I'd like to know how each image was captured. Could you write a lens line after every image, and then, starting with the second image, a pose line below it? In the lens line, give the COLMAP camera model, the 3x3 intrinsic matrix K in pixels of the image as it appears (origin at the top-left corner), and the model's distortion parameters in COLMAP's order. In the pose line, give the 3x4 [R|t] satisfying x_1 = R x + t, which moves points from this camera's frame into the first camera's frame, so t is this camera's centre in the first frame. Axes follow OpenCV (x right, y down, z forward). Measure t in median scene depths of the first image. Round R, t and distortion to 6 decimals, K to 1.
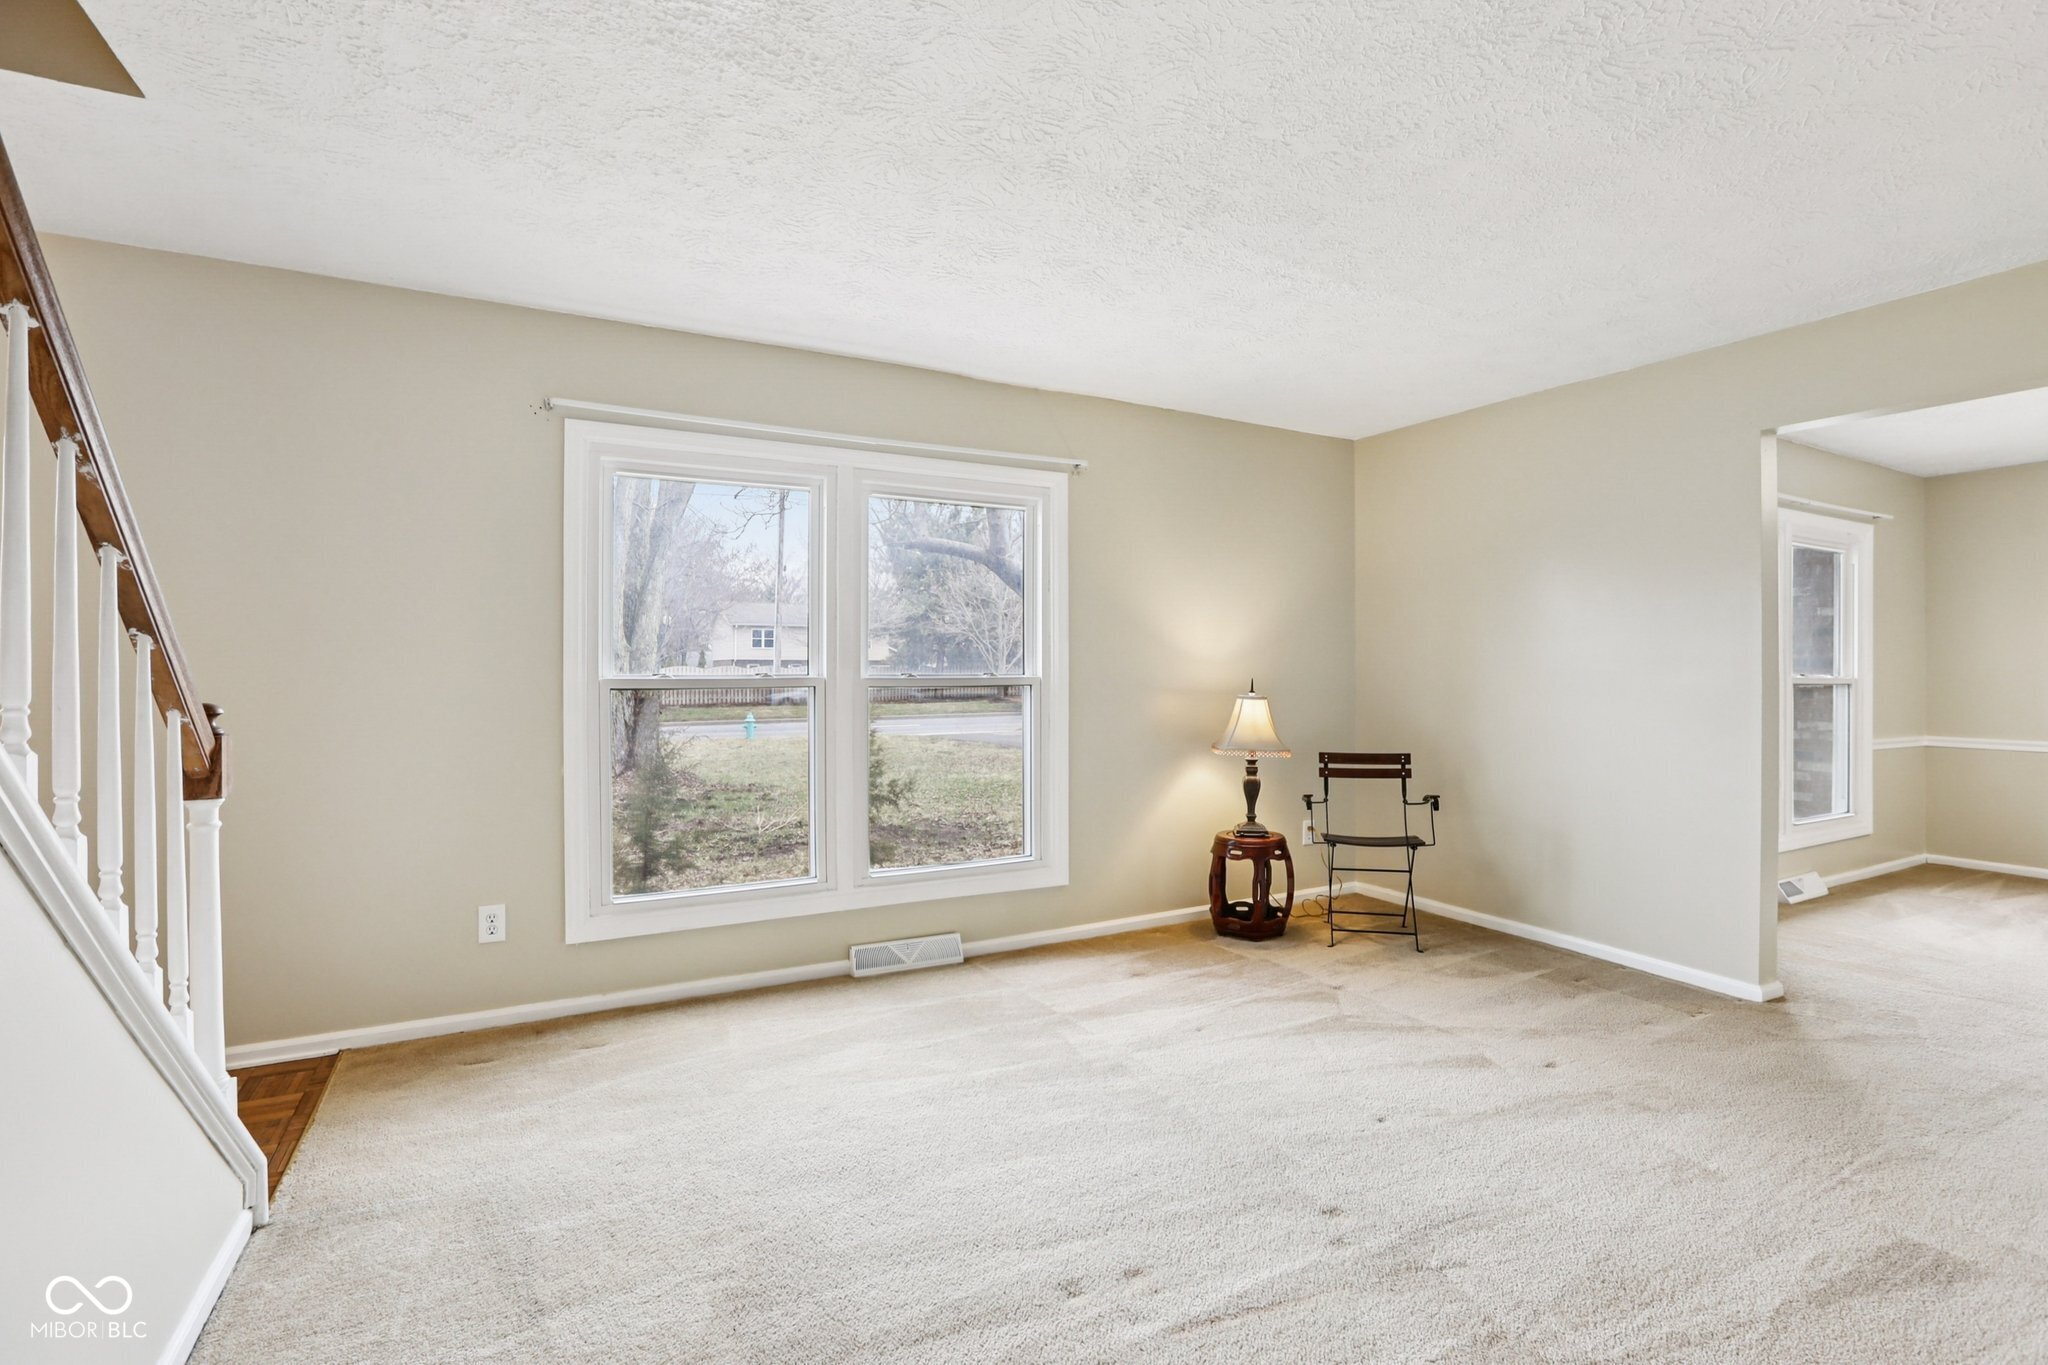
lens RADIAL K [[939.6, 0, 1022.9], [0, 939.6, 675.6], [0, 0, 1]] dist [-0.065260, 0.026762]
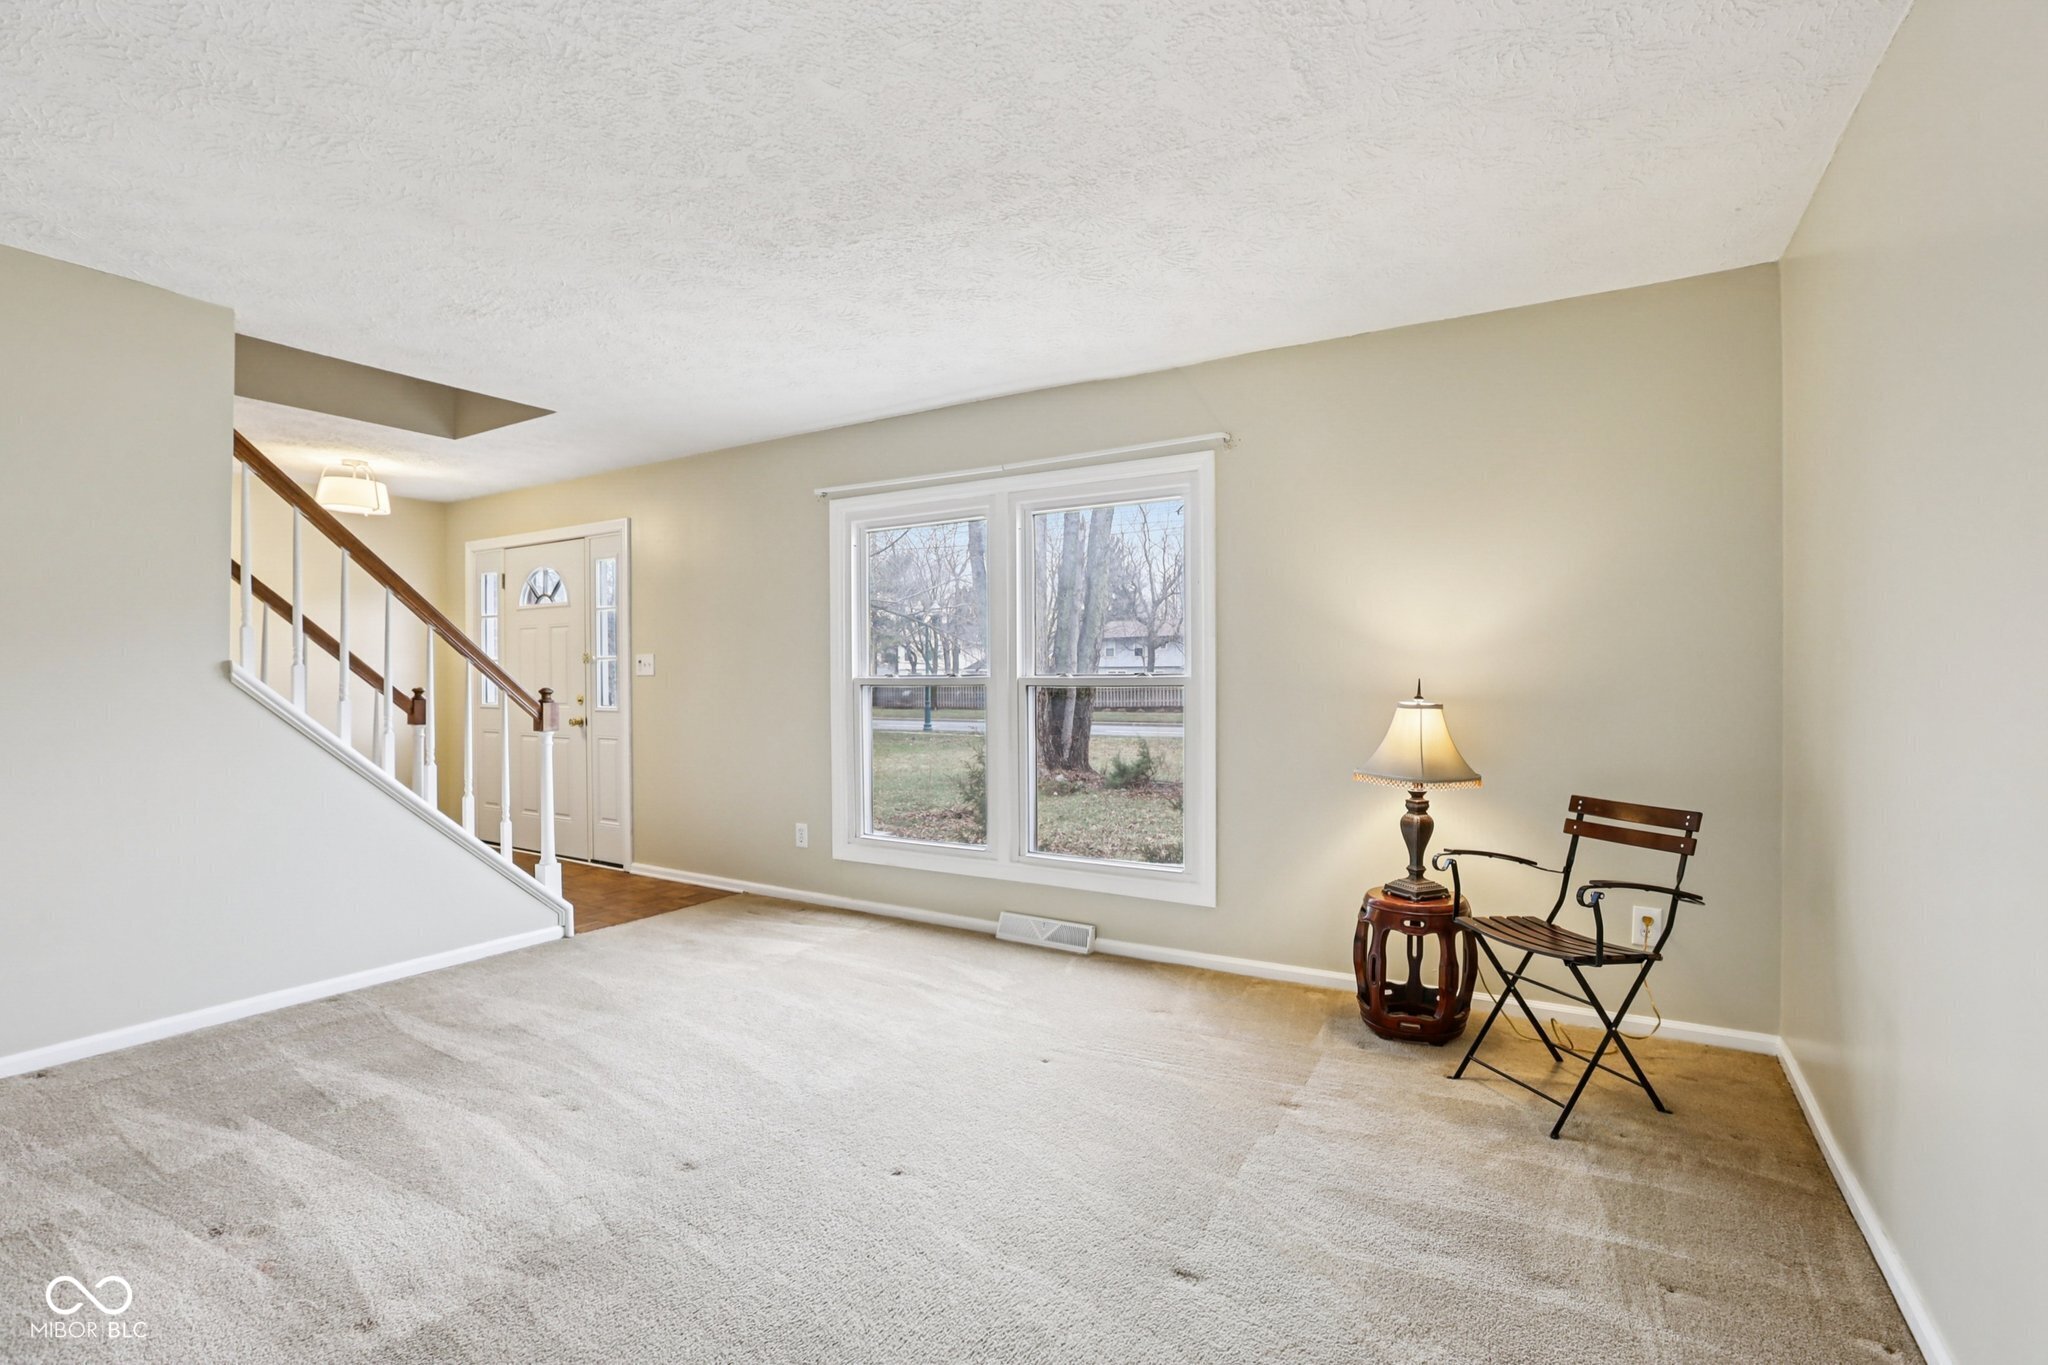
lens RADIAL K [[939.6, 0, 1022.9], [0, 939.6, 675.6], [0, 0, 1]] dist [-0.065260, 0.026762]
pose [[0.512409, 0.000660, -0.858741, 0.733780], [-0.000384, 1.000000, 0.000539, 0.000131], [0.858741, 0.000053, 0.512409, 0.388148]]
